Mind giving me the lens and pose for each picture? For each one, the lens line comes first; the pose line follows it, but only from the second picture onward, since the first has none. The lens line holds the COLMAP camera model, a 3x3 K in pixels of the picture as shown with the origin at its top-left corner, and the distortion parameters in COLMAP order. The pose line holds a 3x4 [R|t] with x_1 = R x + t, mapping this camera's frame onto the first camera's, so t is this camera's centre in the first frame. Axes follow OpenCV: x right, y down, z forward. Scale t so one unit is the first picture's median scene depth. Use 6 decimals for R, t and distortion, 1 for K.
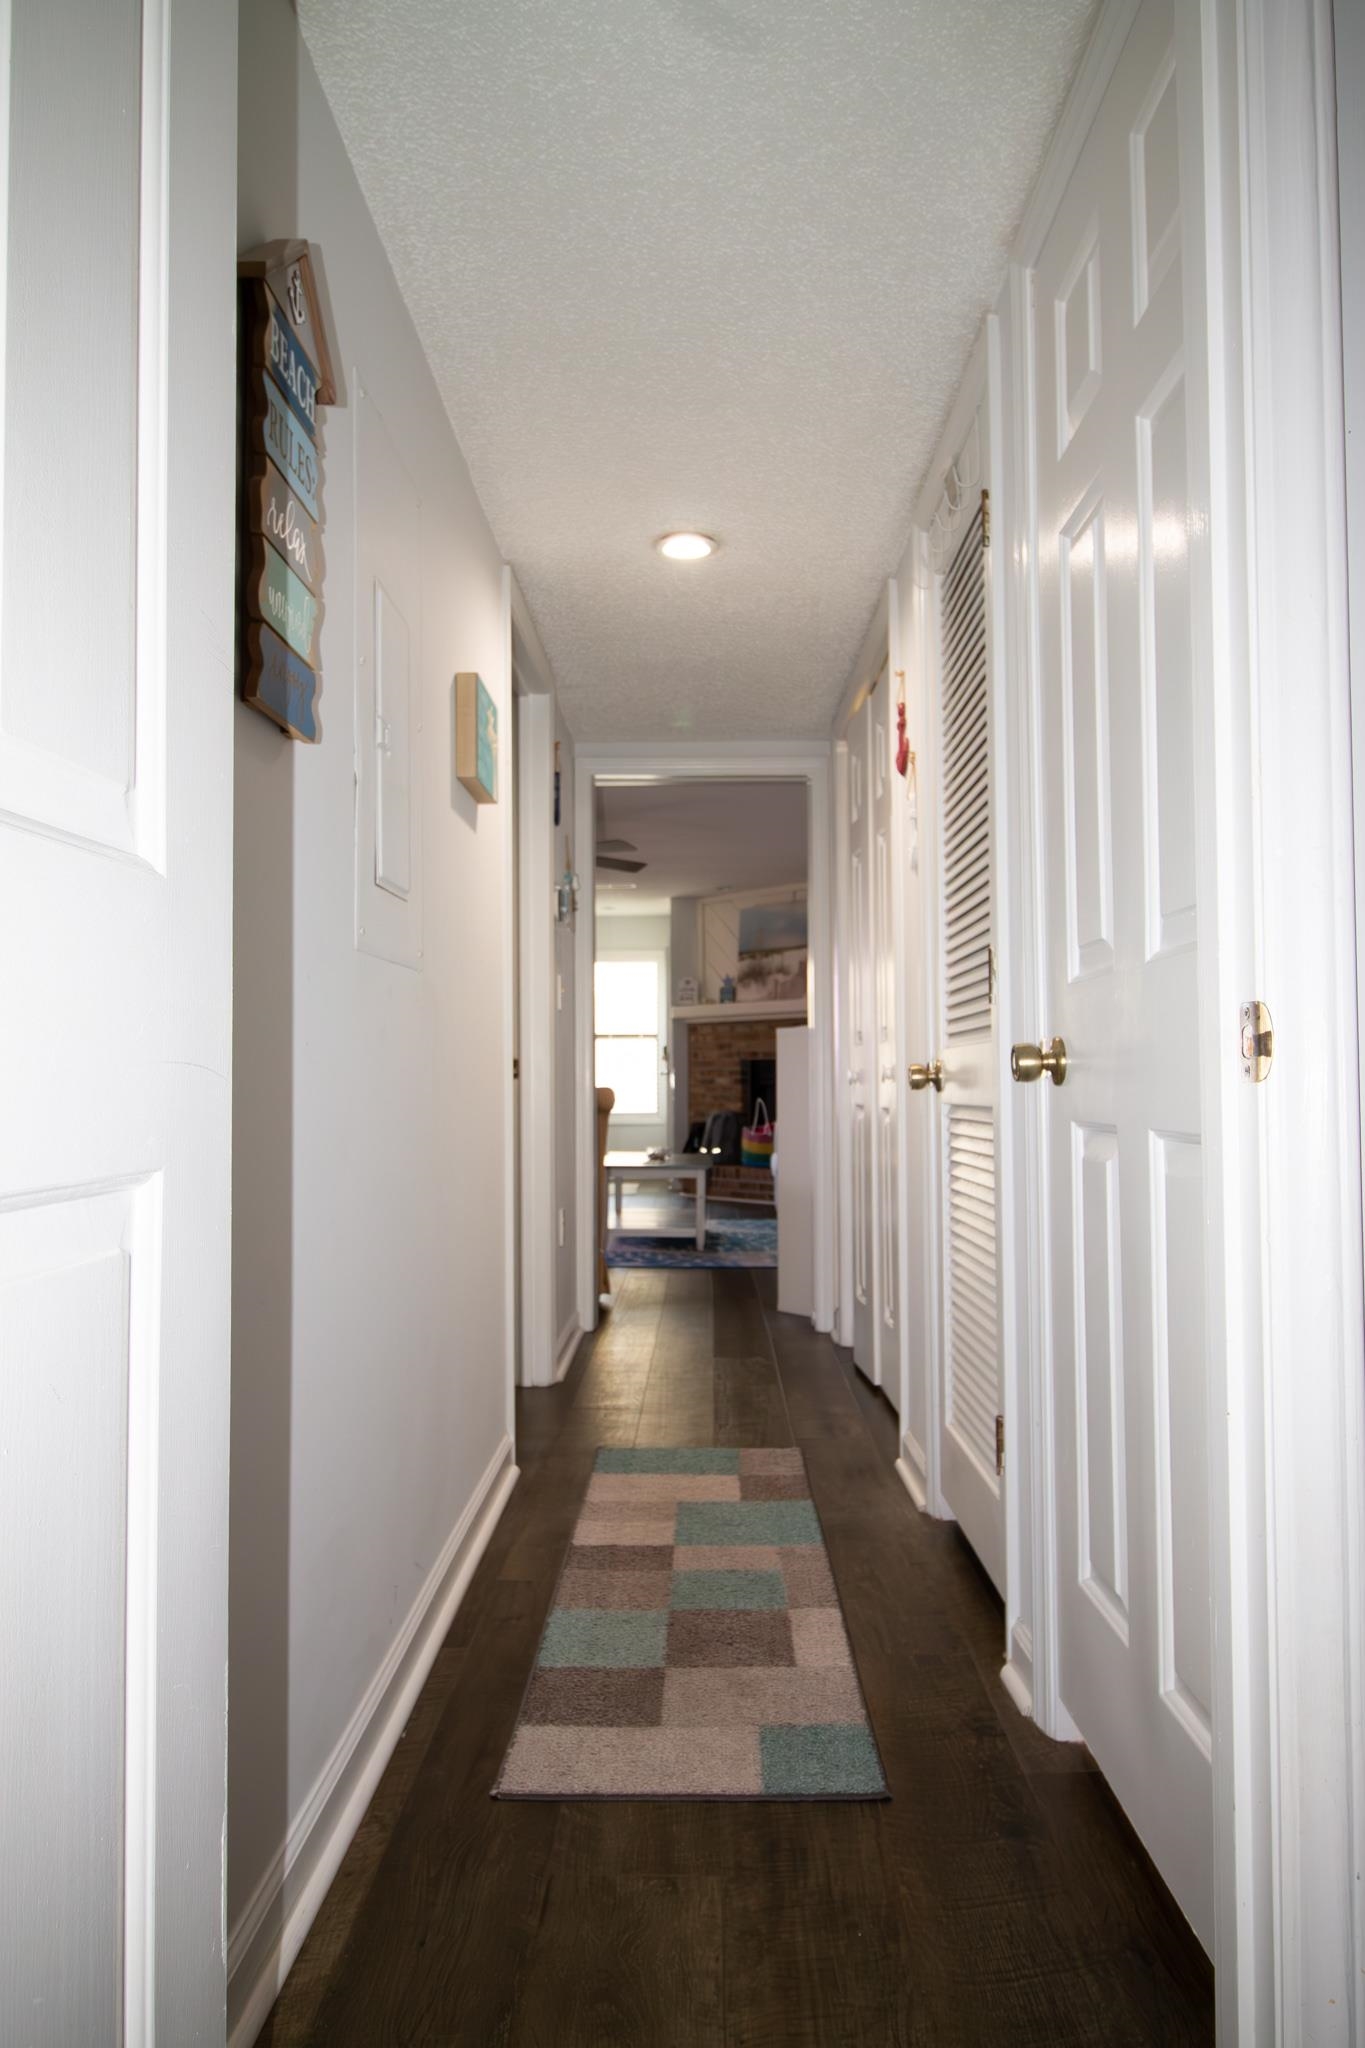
lens RADIAL K [[1288.6, 0, 680.1], [0, 1288.6, 1027.9], [0, 0, 1]] dist [0.000592, 0.000003]
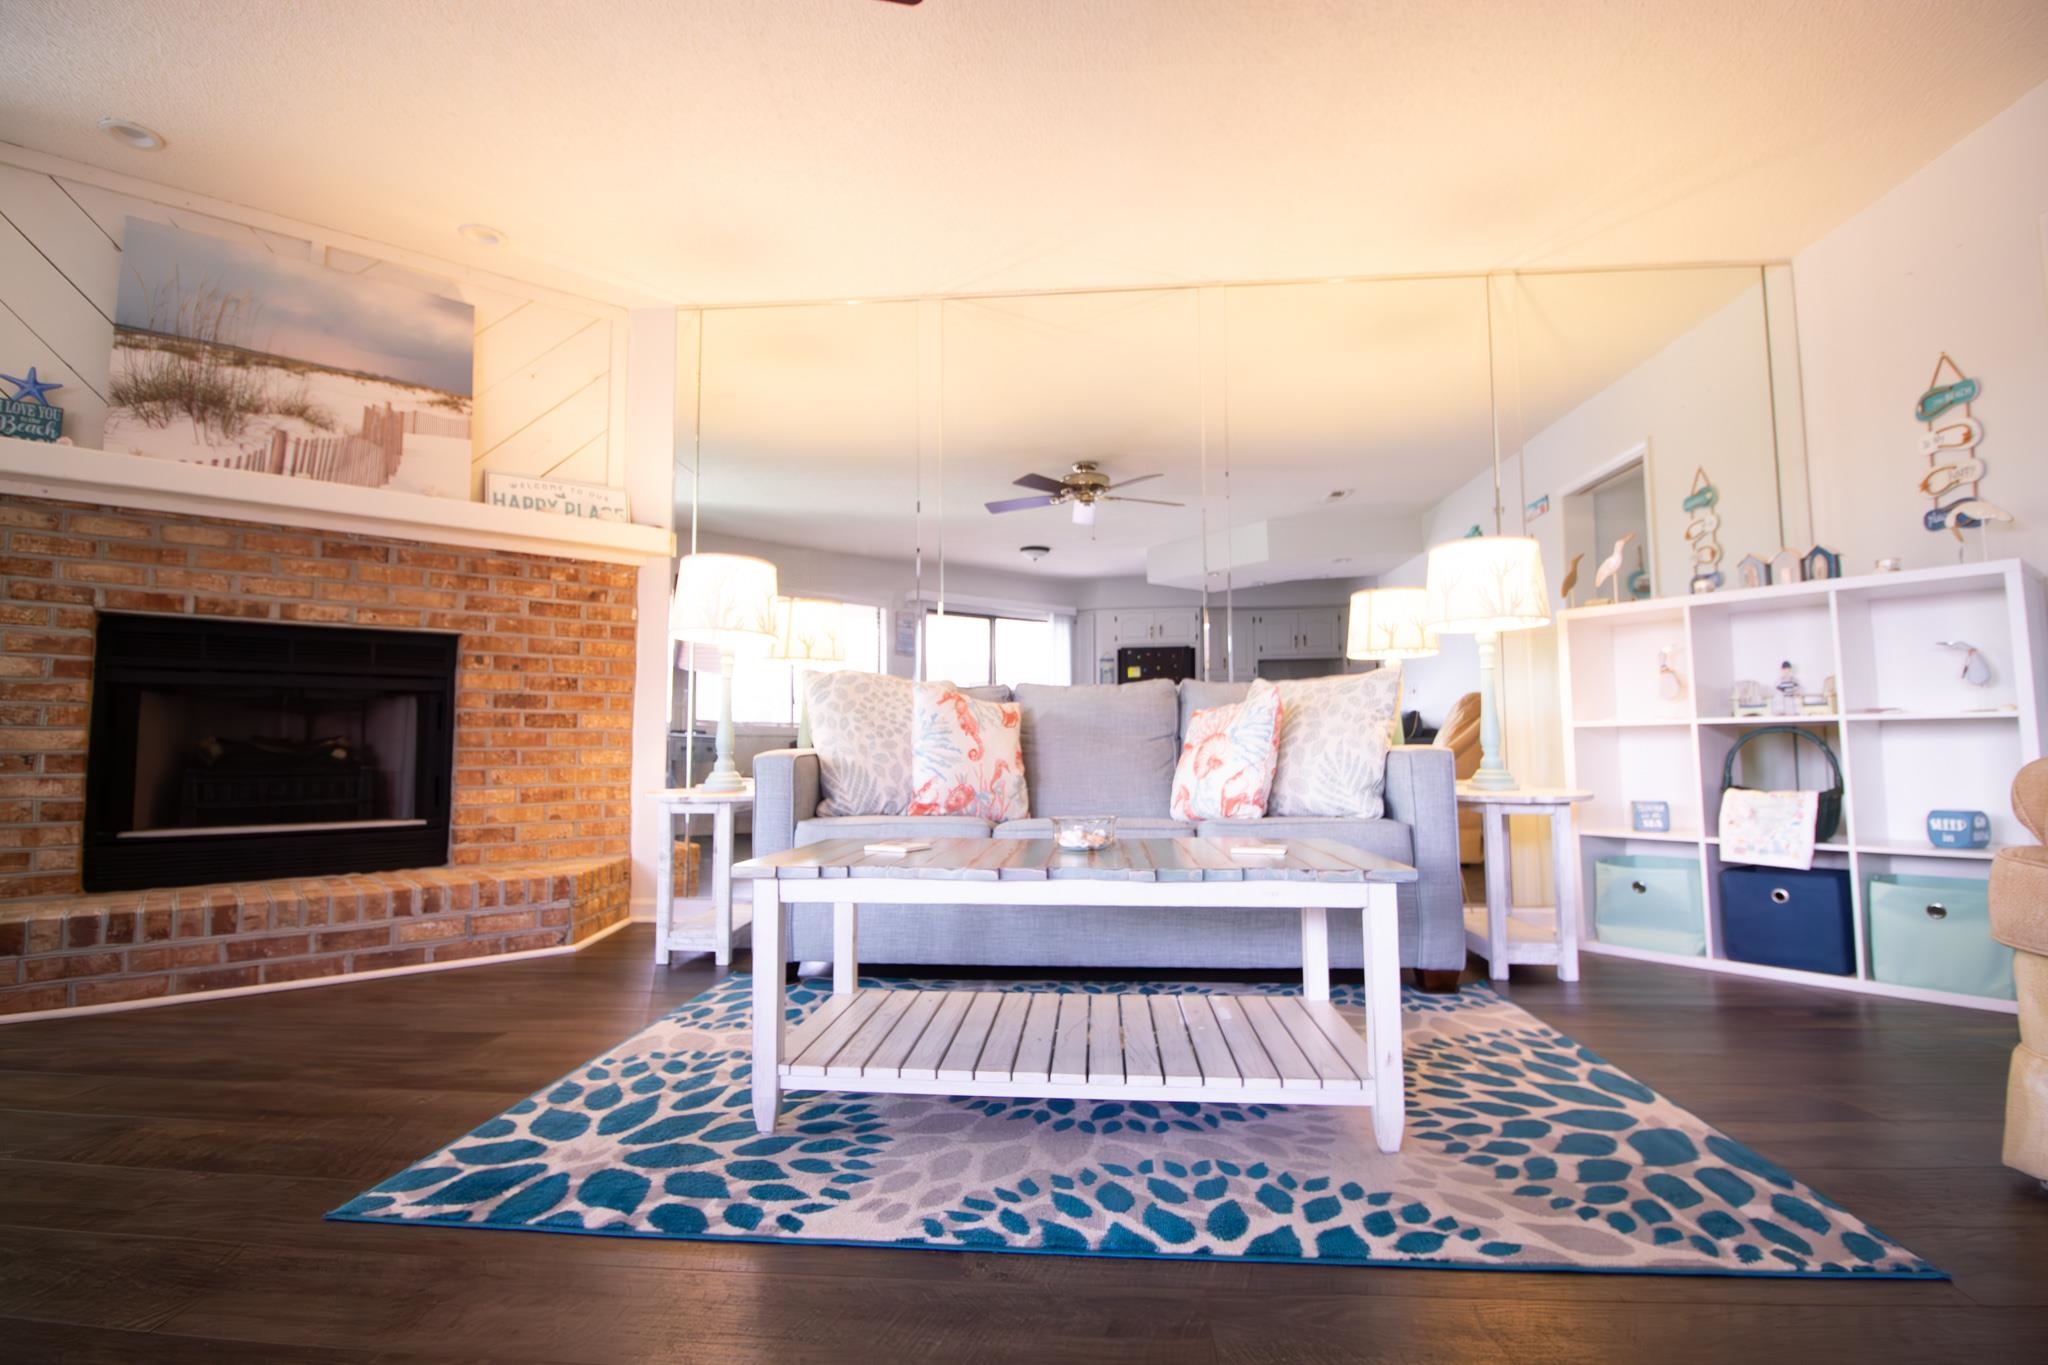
lens RADIAL K [[982.9, 0, 1021.1], [0, 982.9, 679.6], [0, 0, 1]] dist [-0.016852, -0.002136]
pose [[0.080903, 0.081225, 0.993407, -0.201368], [-0.038851, 0.996174, -0.078287, 0.055297], [-0.995964, -0.032262, 0.083749, 0.714281]]
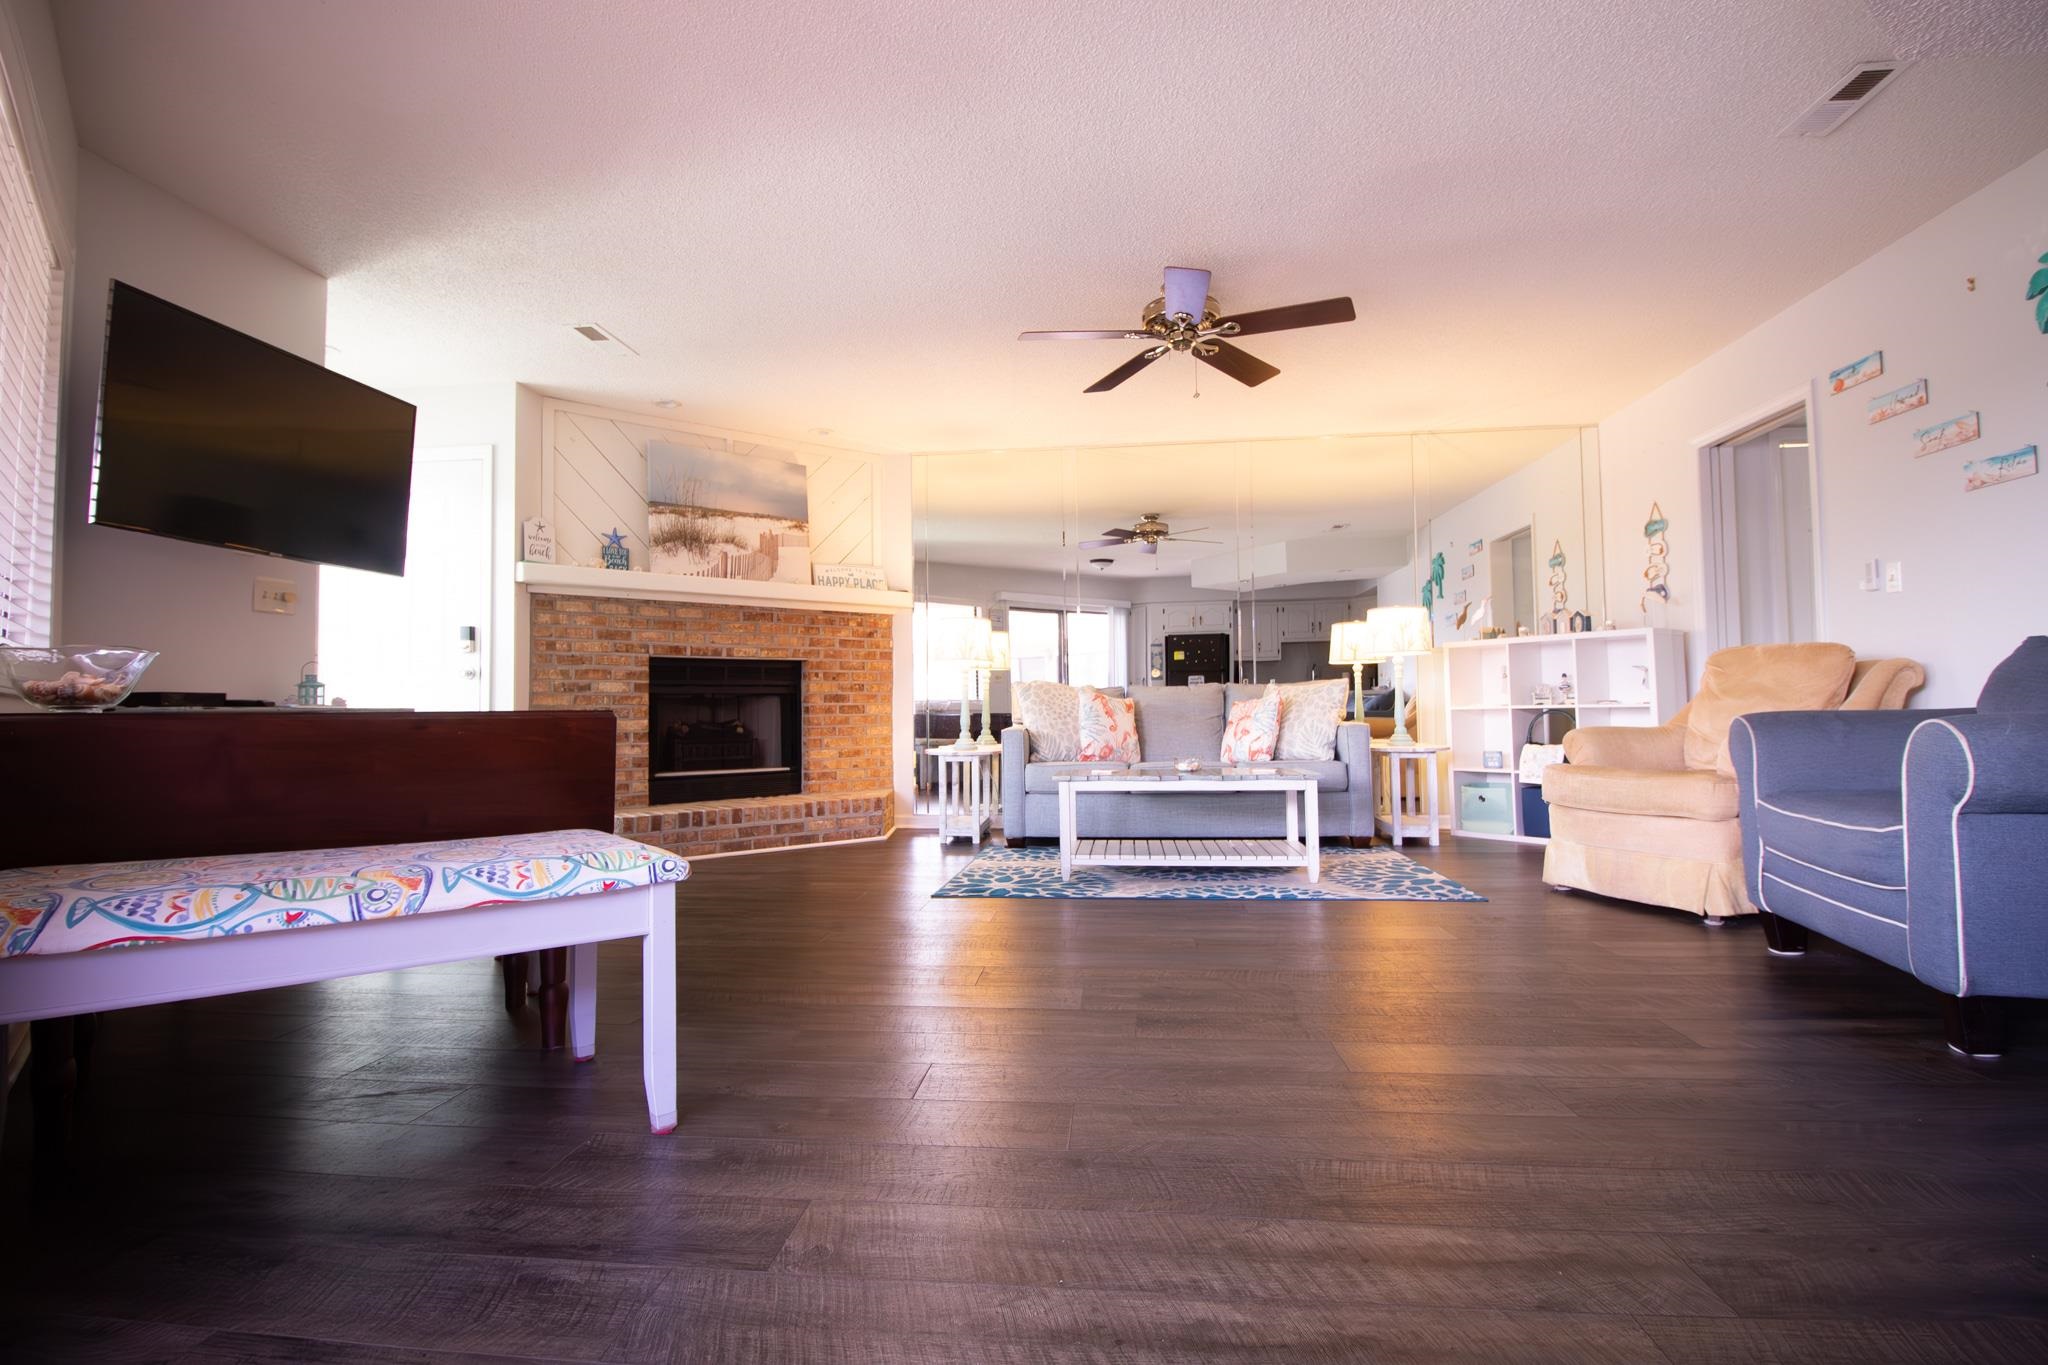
lens RADIAL K [[982.9, 0, 1013.0], [0, 982.9, 676.7], [0, 0, 1]] dist [-0.016852, -0.002136]
pose [[0.118760, 0.047303, 0.991796, -0.449198], [-0.031172, 0.998550, -0.043892, 0.052385], [-0.992434, -0.025704, 0.120063, 0.742524]]
